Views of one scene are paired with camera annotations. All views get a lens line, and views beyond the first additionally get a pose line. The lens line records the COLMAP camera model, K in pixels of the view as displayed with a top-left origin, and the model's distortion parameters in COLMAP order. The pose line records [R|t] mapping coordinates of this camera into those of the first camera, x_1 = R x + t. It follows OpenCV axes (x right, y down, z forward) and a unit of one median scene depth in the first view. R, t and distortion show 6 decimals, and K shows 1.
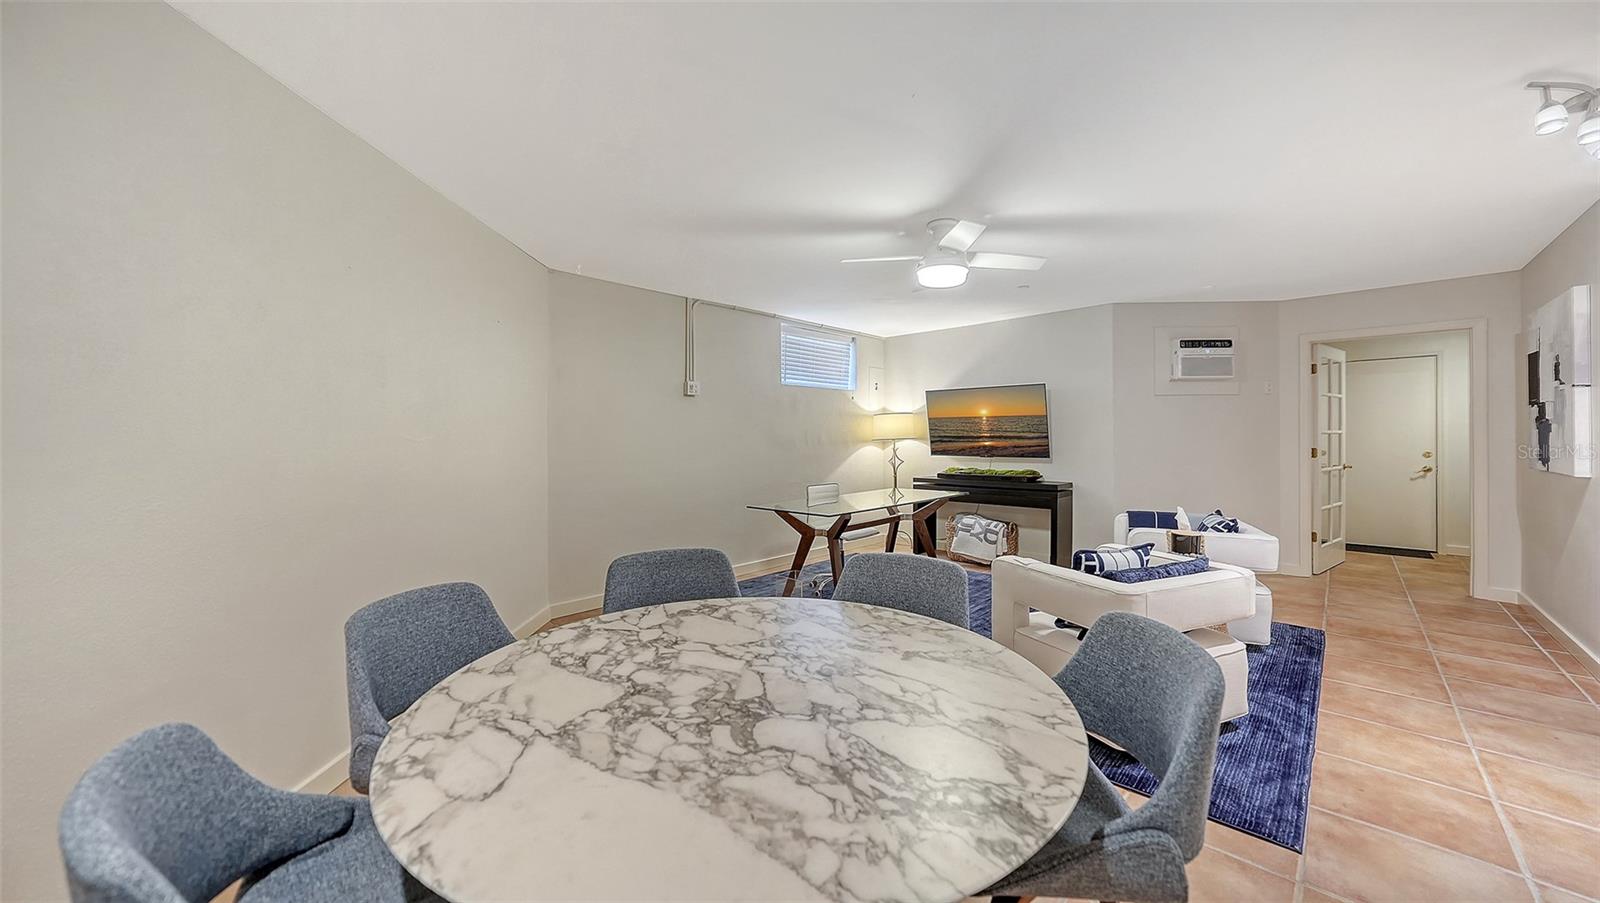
lens RADIAL K [[584.6, 0, 787.1], [0, 584.6, 446.3], [0, 0, 1]] dist [-0.021847, 0.006863]
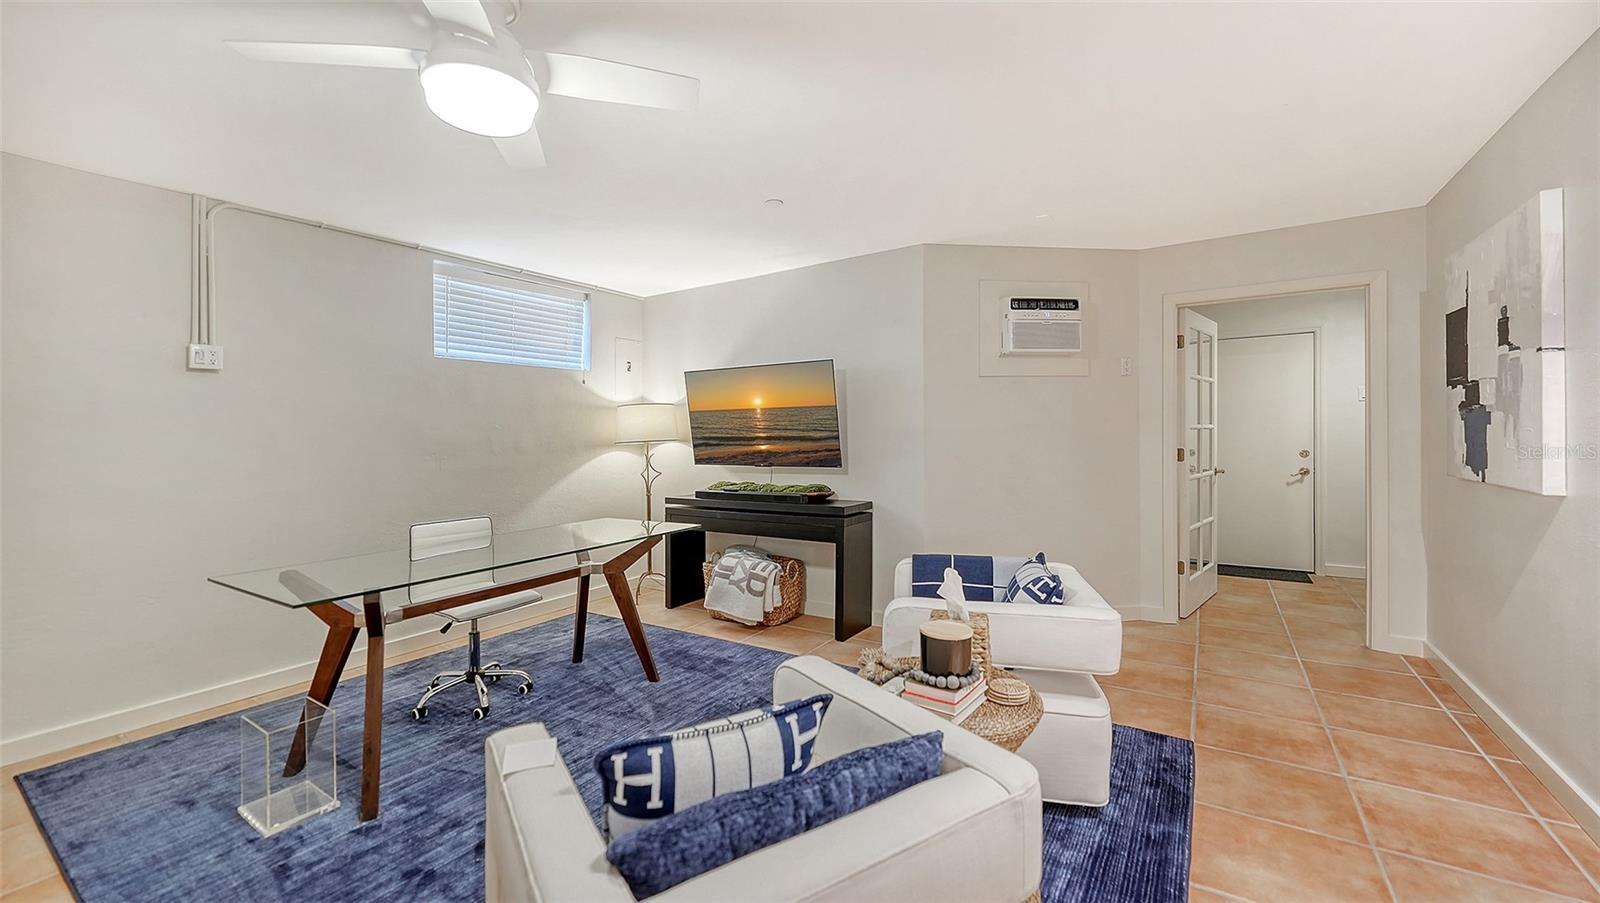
lens RADIAL K [[639.2, 0, 779.1], [0, 639.2, 457.6], [0, 0, 1]] dist [0.002383, -0.000081]
pose [[0.984648, -0.015508, 0.173864, 0.384691], [0.012627, 0.999764, 0.017668, -0.009394], [-0.174097, -0.015201, 0.984611, 0.410325]]
